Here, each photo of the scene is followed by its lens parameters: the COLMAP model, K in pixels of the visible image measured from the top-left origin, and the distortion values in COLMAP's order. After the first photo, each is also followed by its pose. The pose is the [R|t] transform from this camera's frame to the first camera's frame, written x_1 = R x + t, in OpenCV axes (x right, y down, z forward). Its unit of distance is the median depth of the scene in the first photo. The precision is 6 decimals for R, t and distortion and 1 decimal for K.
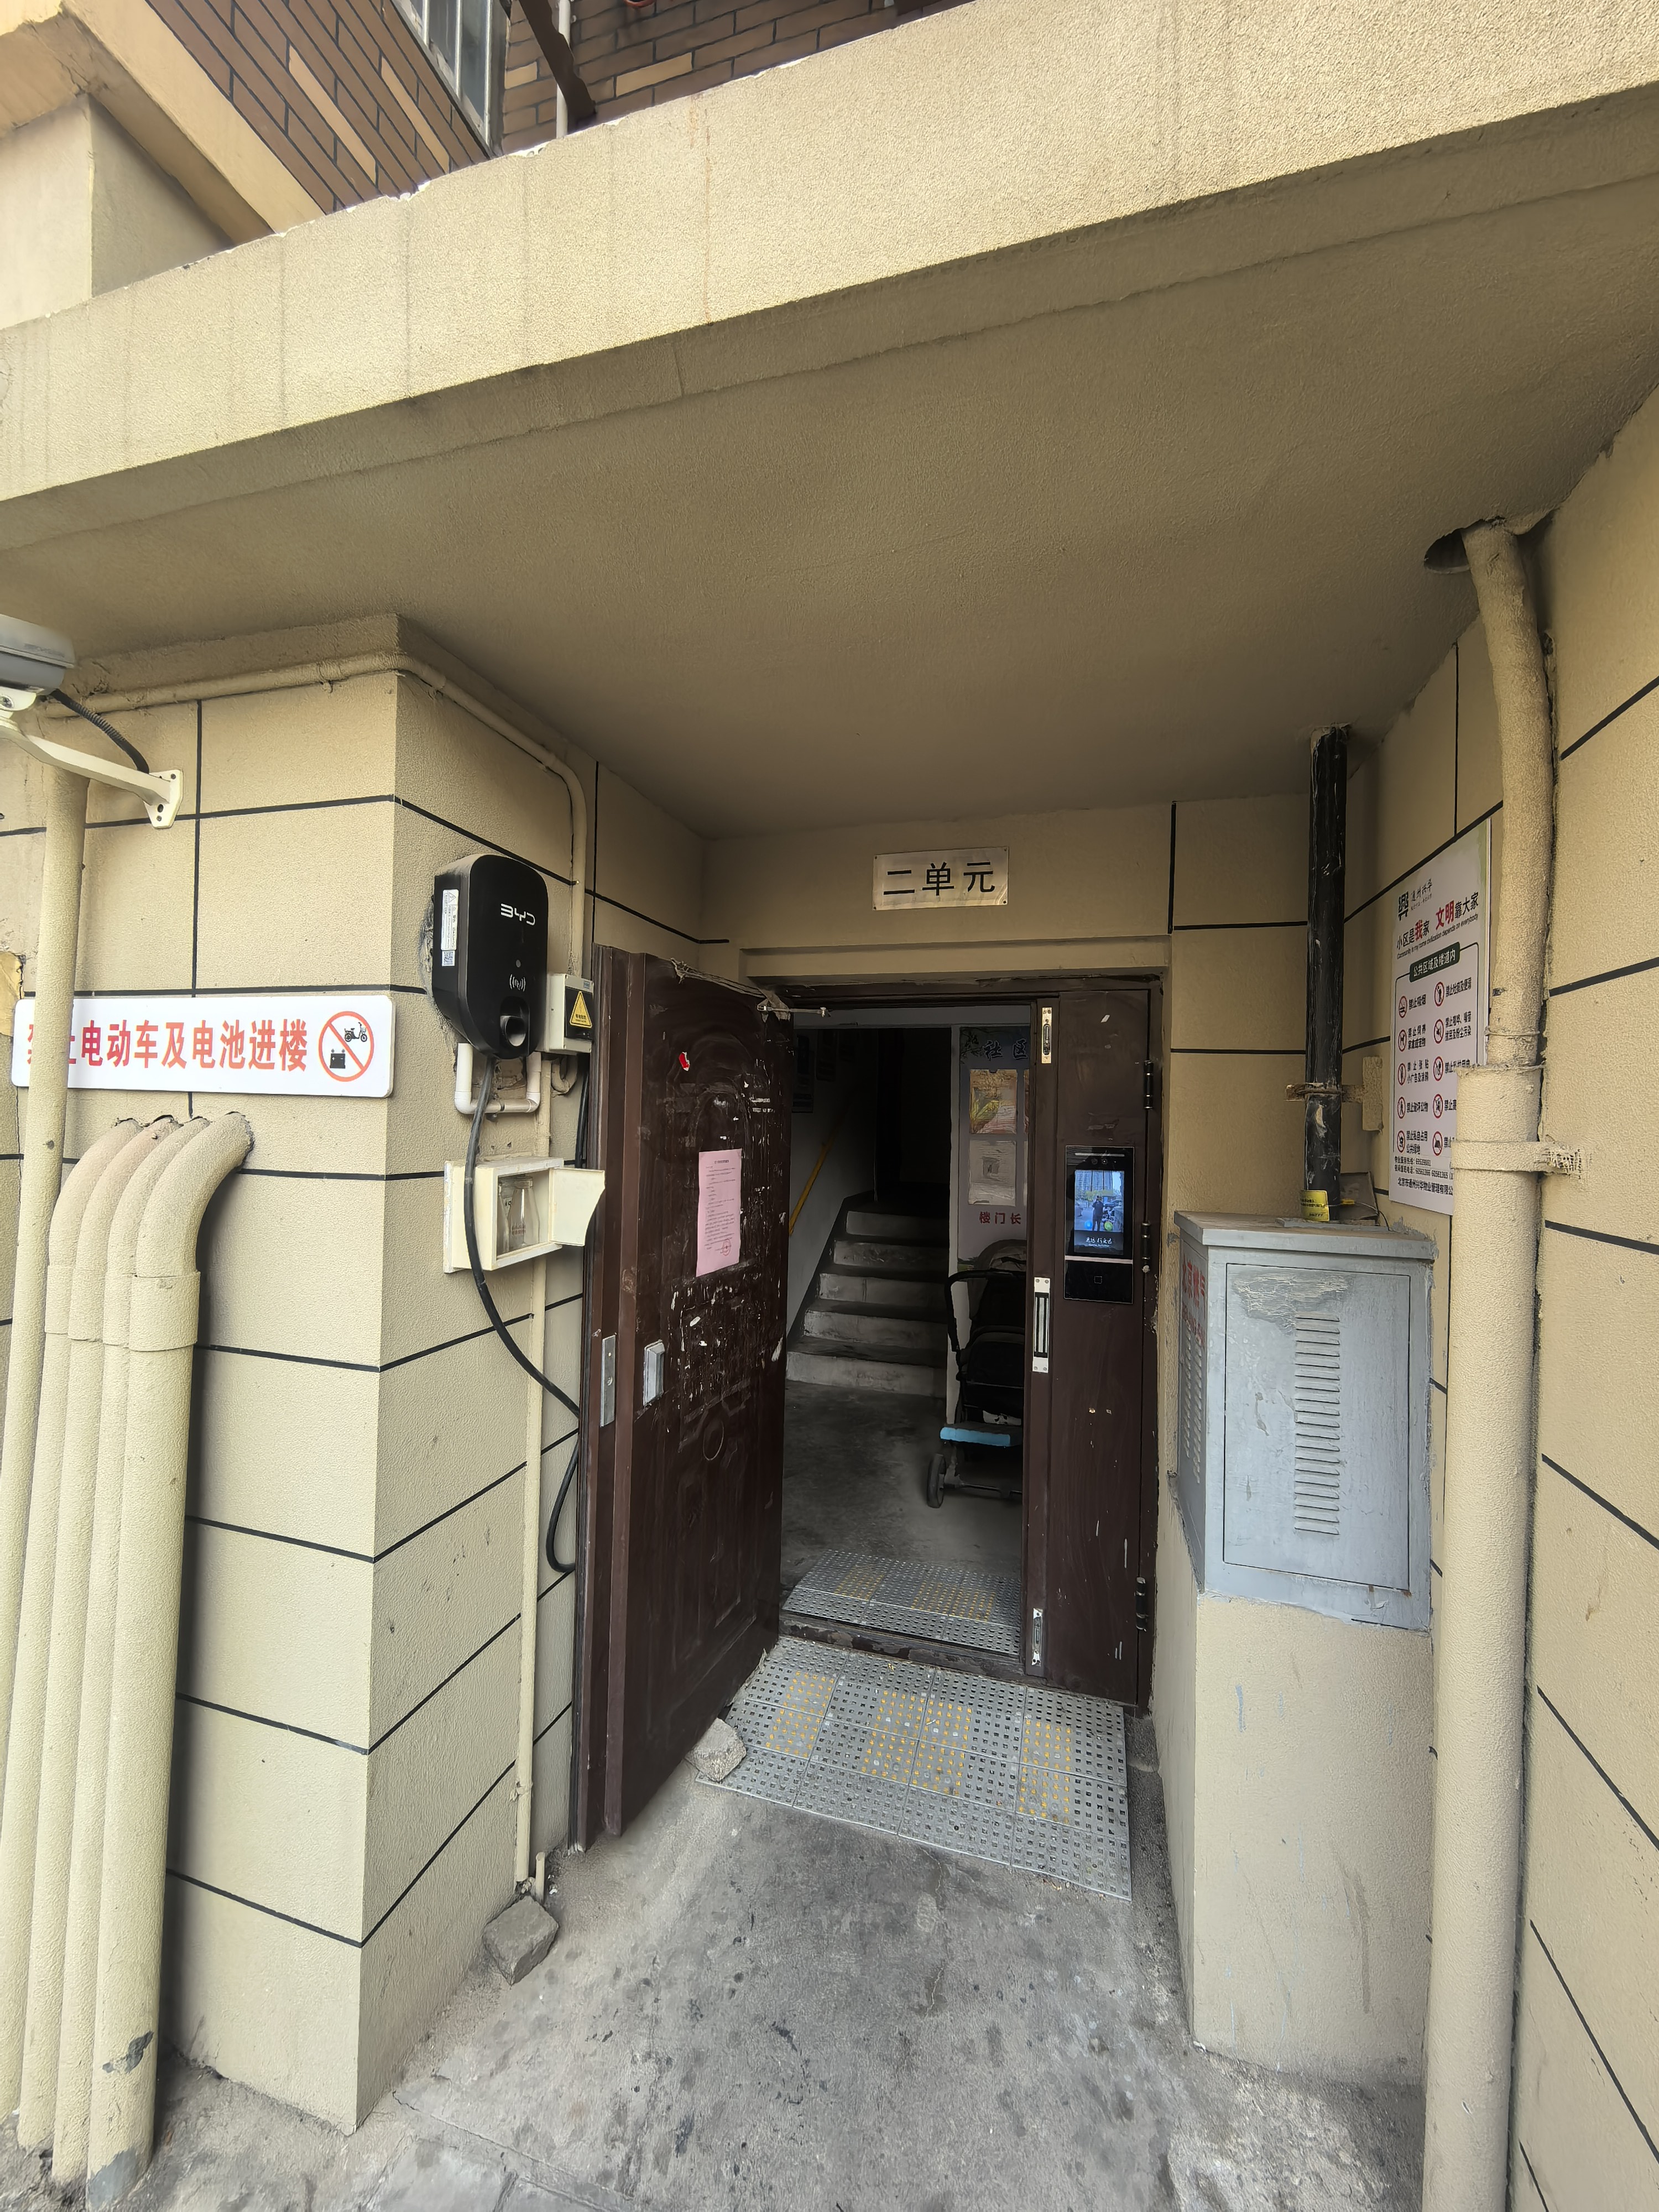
lens RADIAL K [[864.1, 0, 825.7], [0, 864.1, 1110.9], [0, 0, 1]] dist [-0.000482, -0.002058]
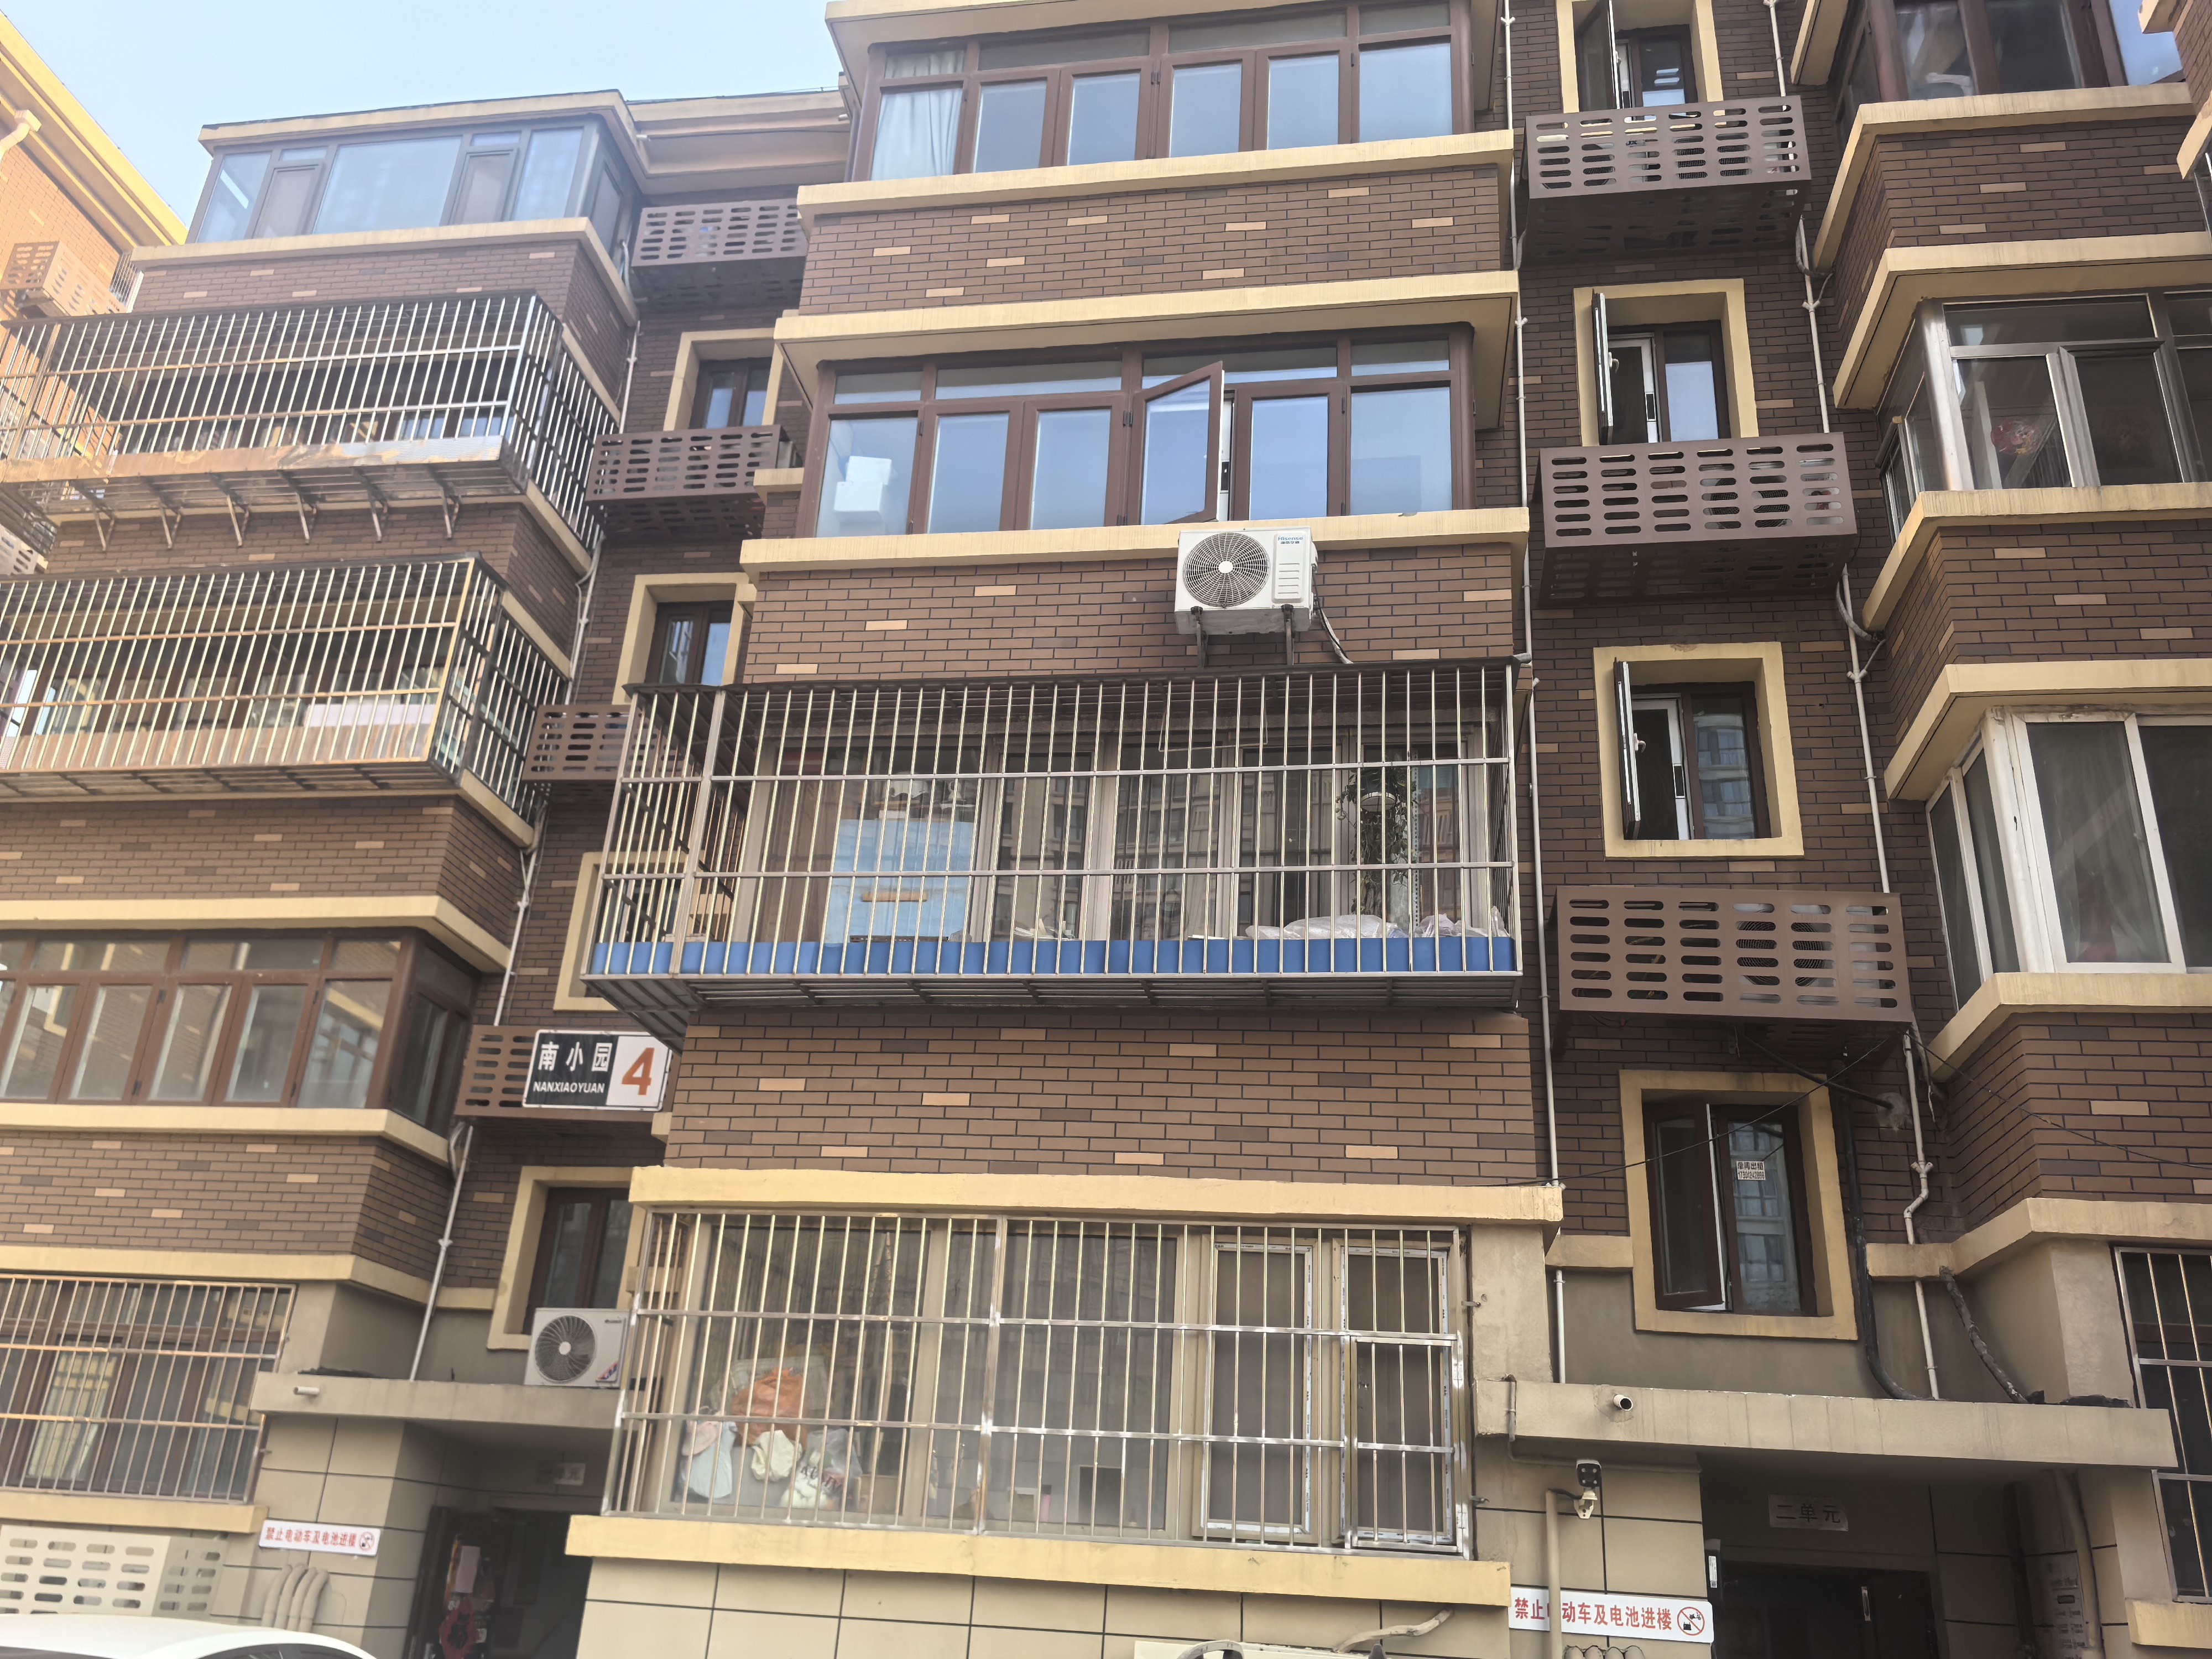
lens RADIAL K [[1737.1, 0, 1082.1], [0, 1737.1, 835.7], [0, 0, 1]] dist [0.053078, -0.085062]
pose [[0.991390, 0.086435, 0.098359, -2.713745], [-0.040936, 0.918112, -0.394202, -0.080152], [-0.124377, 0.386782, 0.913745, -3.987303]]
